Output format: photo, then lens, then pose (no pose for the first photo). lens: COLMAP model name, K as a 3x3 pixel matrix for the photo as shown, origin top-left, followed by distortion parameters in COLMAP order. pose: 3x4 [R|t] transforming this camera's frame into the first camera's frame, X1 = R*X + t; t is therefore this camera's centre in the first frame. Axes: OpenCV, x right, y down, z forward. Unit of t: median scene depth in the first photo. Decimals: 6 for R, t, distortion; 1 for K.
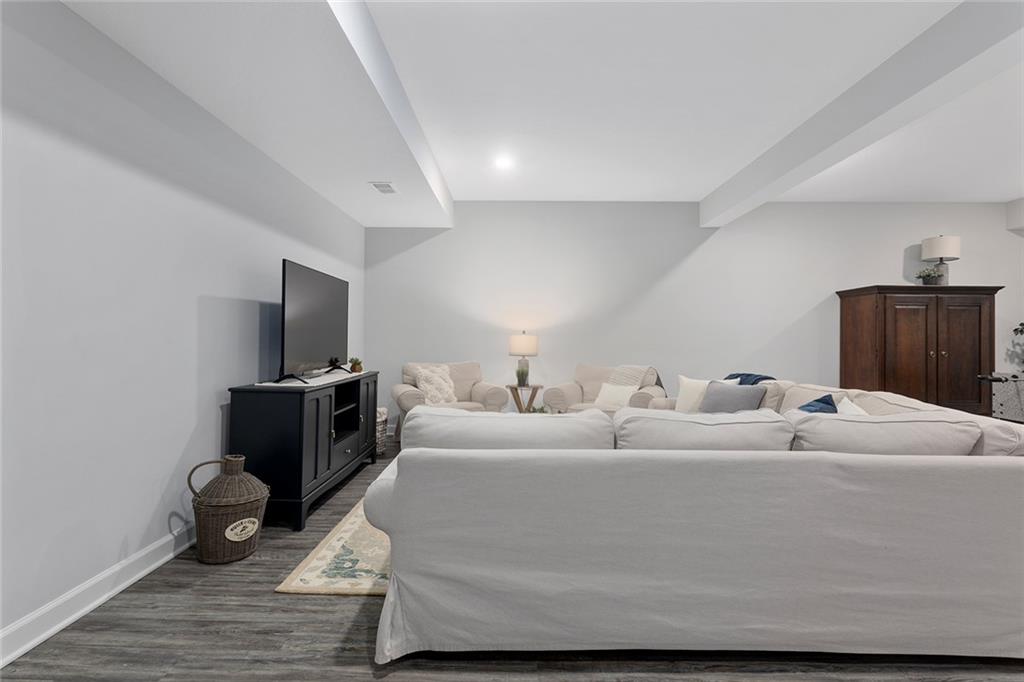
lens RADIAL K [[495.5, 0, 505.6], [0, 495.5, 340.0], [0, 0, 1]] dist [-0.000320, -0.000171]
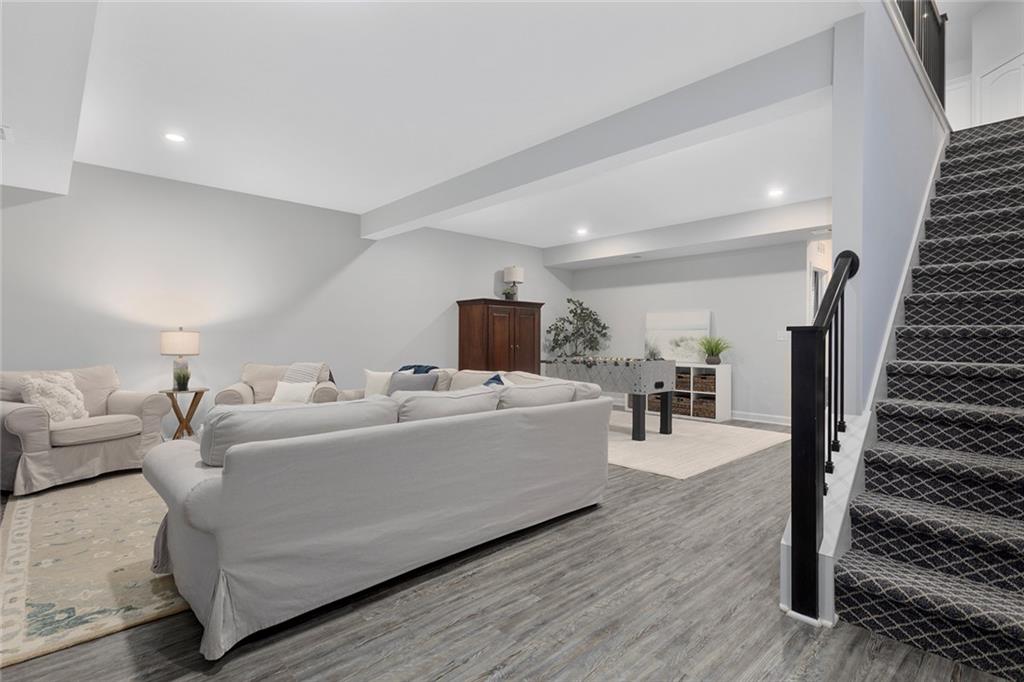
lens RADIAL K [[495.5, 0, 514.4], [0, 495.5, 339.5], [0, 0, 1]] dist [-0.000320, -0.000171]
pose [[0.710548, -0.006056, 0.703623, -0.180956], [0.002943, 0.999980, 0.005635, -0.002296], [-0.703643, -0.001933, 0.710551, -0.052262]]
